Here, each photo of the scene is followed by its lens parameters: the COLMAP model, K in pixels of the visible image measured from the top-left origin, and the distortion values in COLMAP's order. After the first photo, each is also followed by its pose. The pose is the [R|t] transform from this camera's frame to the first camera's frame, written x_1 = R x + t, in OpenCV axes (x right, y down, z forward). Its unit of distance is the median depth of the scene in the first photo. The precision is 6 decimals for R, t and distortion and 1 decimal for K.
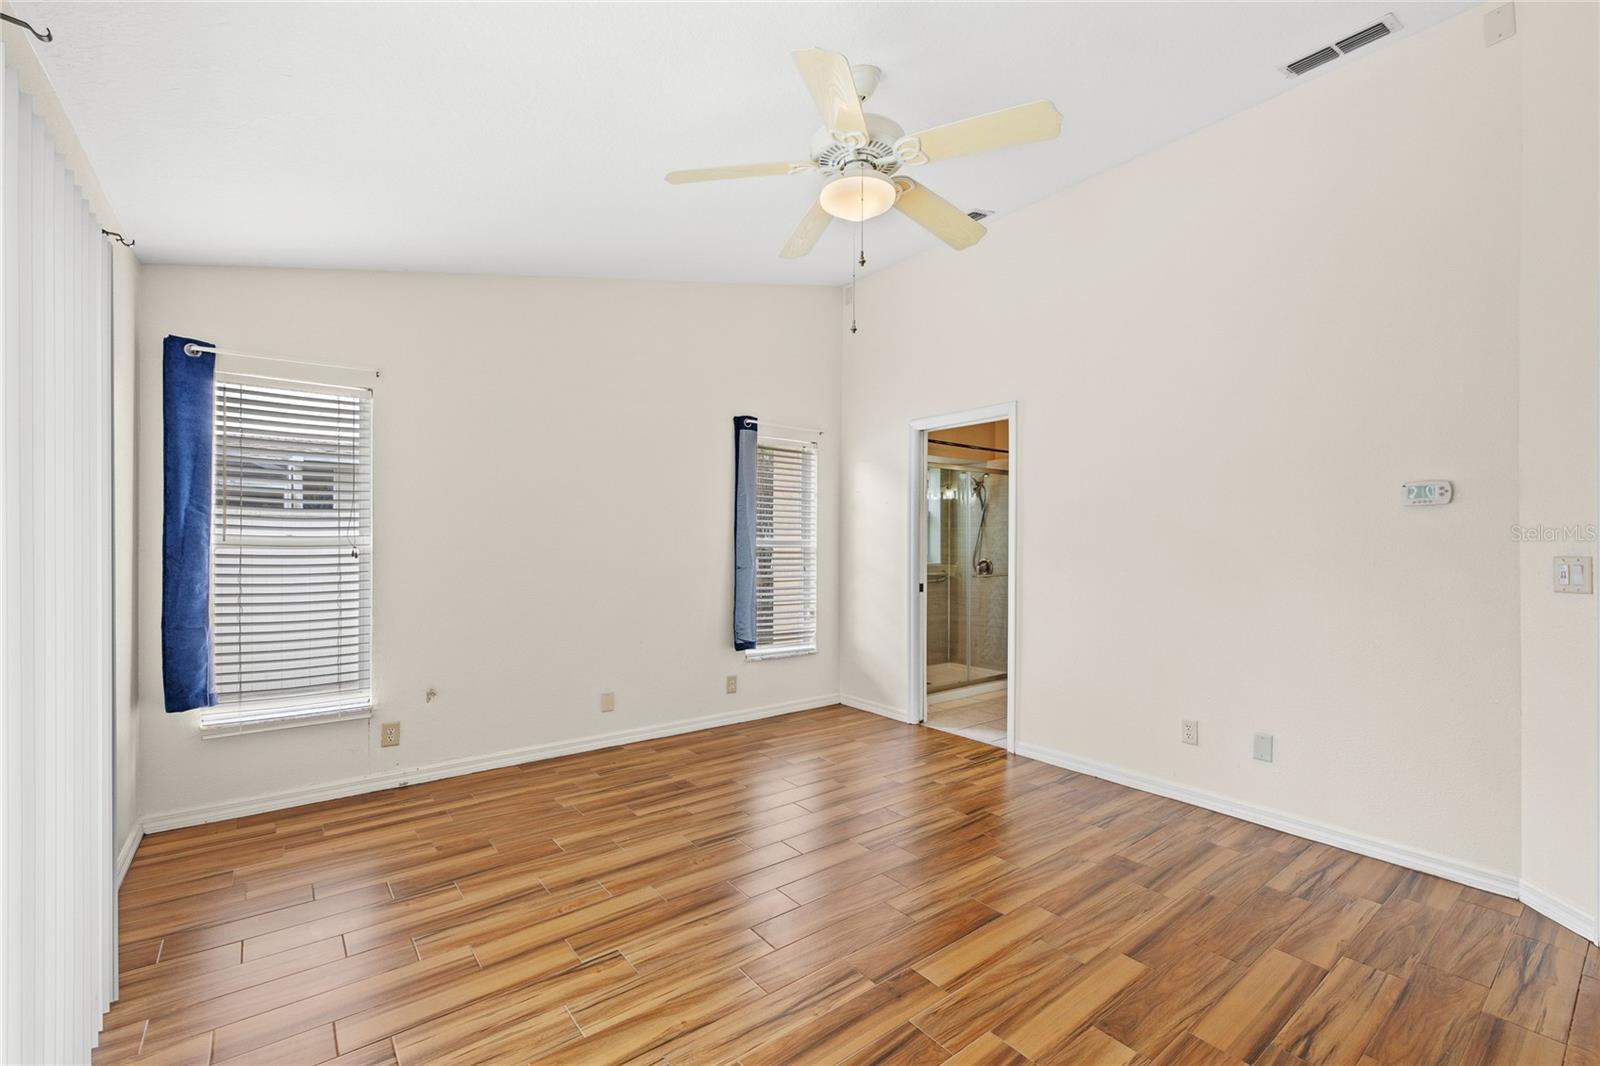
lens RADIAL K [[682.5, 0, 801.4], [0, 682.5, 539.3], [0, 0, 1]] dist [-0.000551, -0.000428]
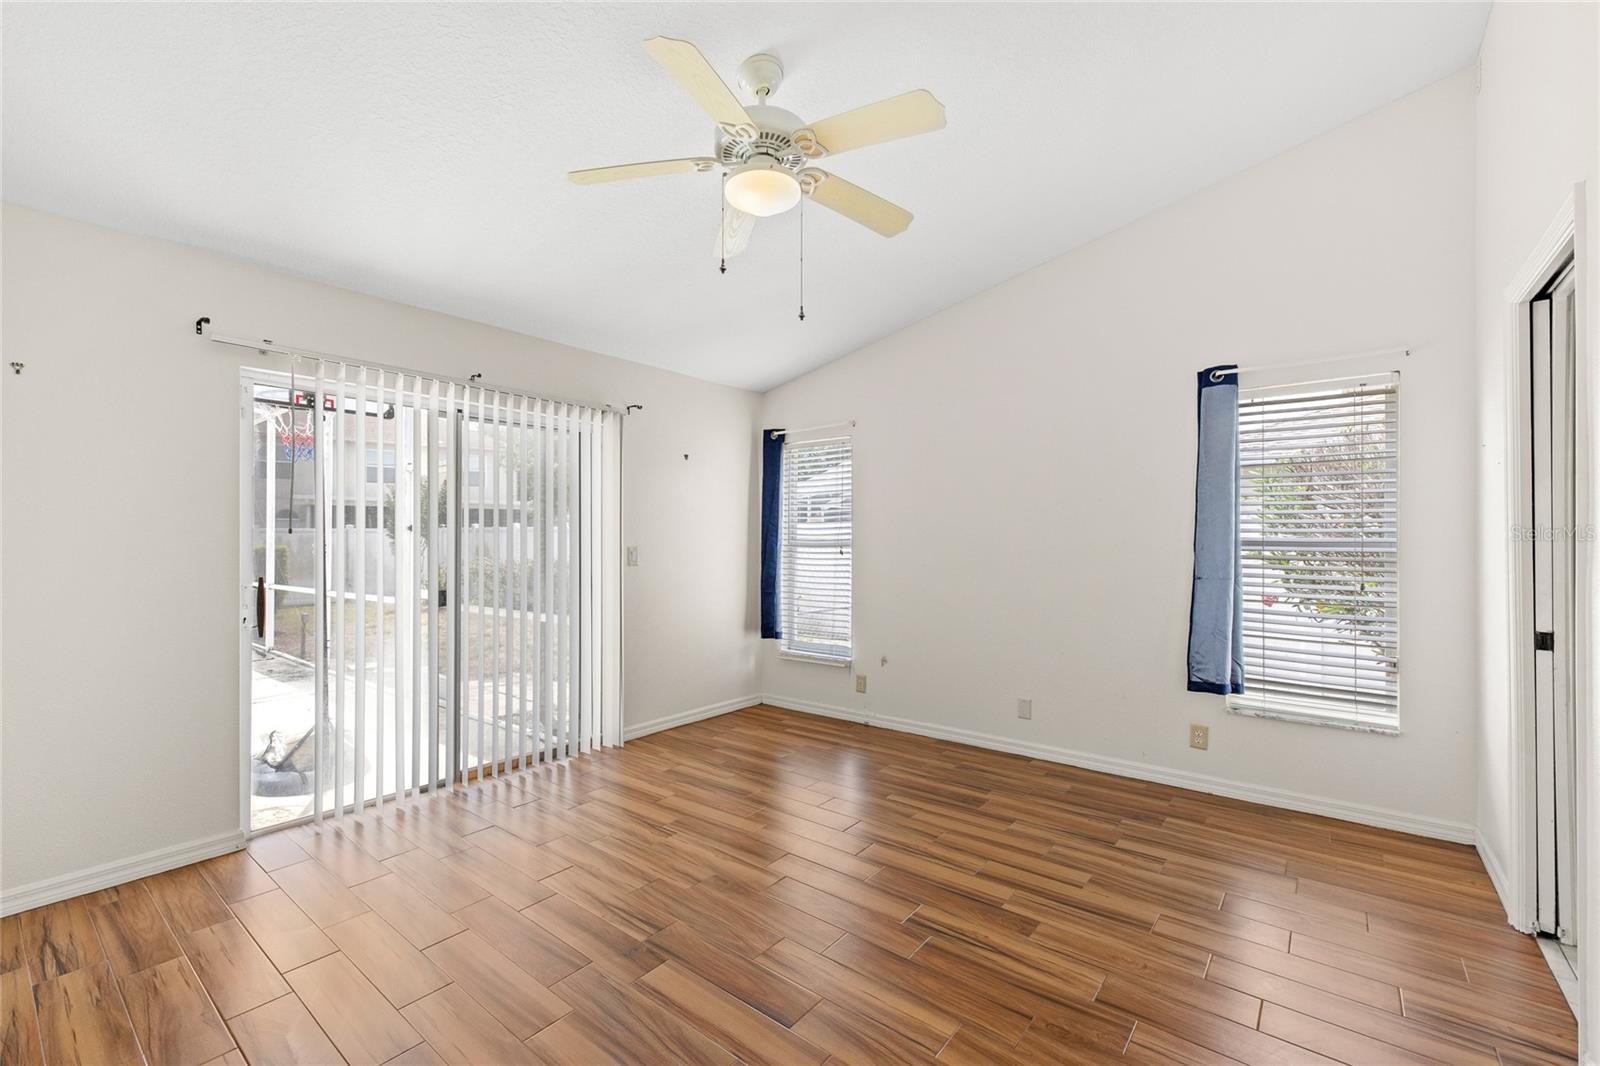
lens RADIAL K [[677.0, 0, 792.0], [0, 677.0, 540.1], [0, 0, 1]] dist [0.002173, 0.000418]
pose [[0.224663, -0.007800, -0.974405, 0.698858], [0.003224, 0.999968, -0.007261, 0.006194], [0.974431, -0.001510, 0.224681, 0.560116]]
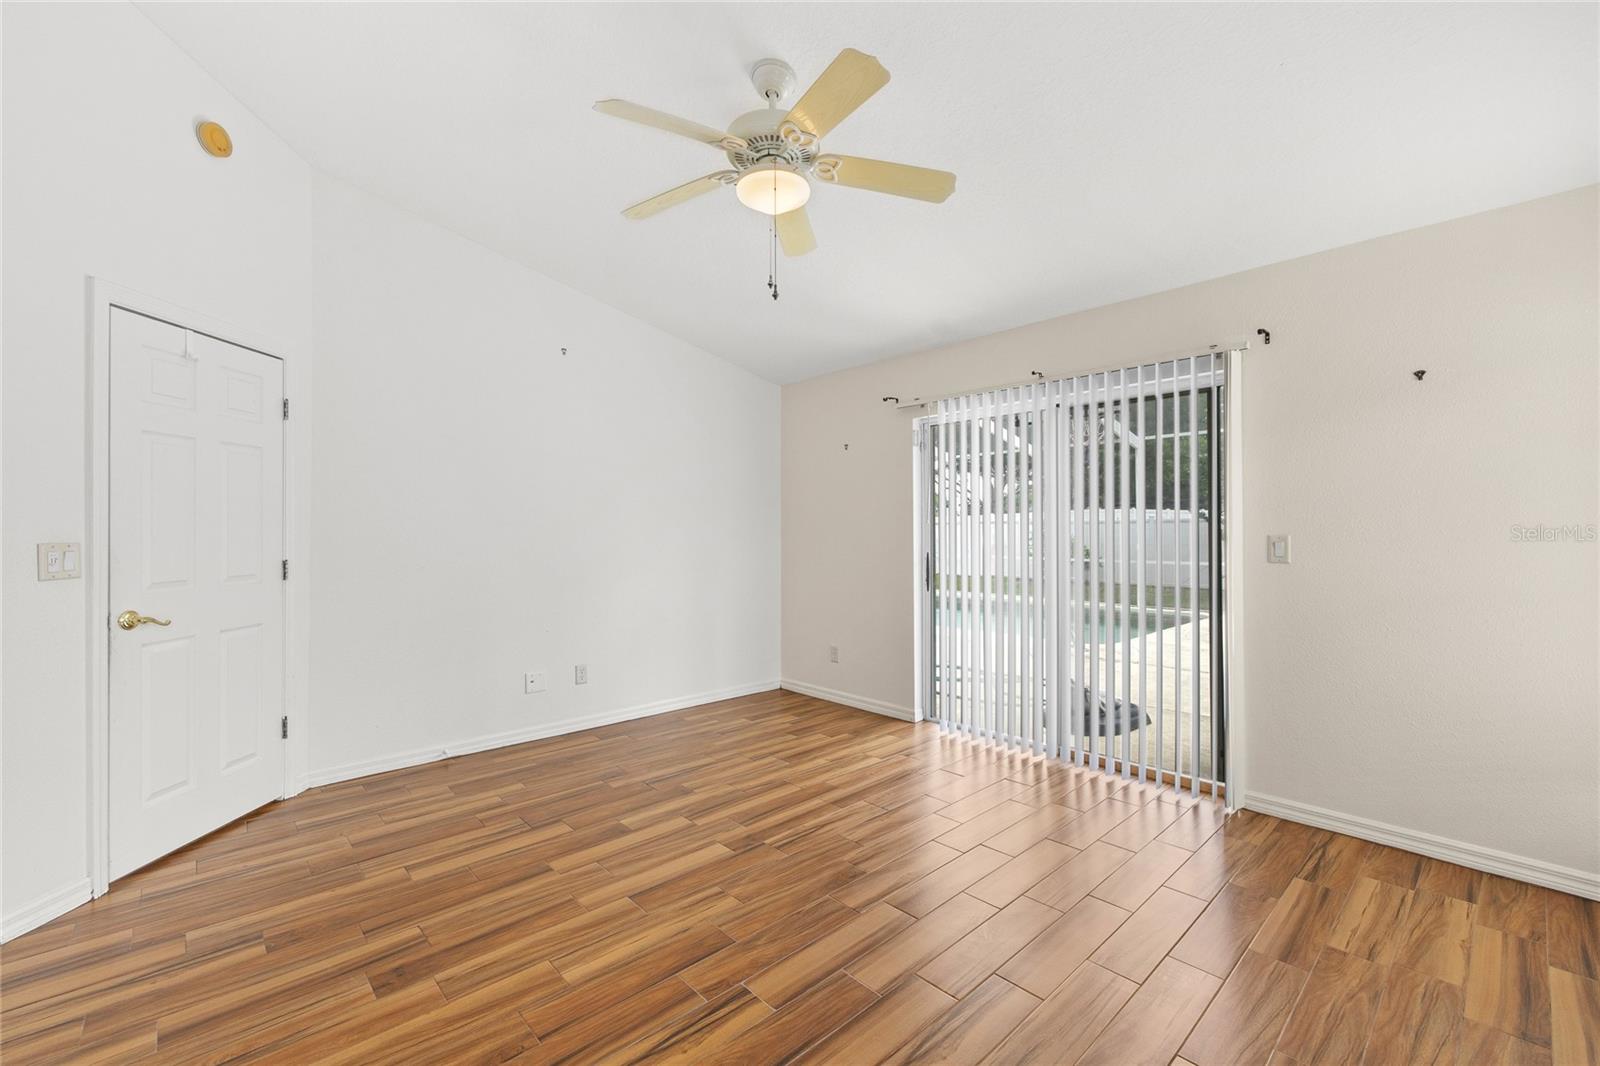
lens RADIAL K [[672.4, 0, 795.4], [0, 672.4, 529.3], [0, 0, 1]] dist [0.000512, 0.000180]
pose [[-0.997310, -0.000062, -0.073293, 0.080809], [0.000060, 0.999999, -0.001656, 0.001979], [0.073293, -0.001656, -0.997309, 1.356176]]
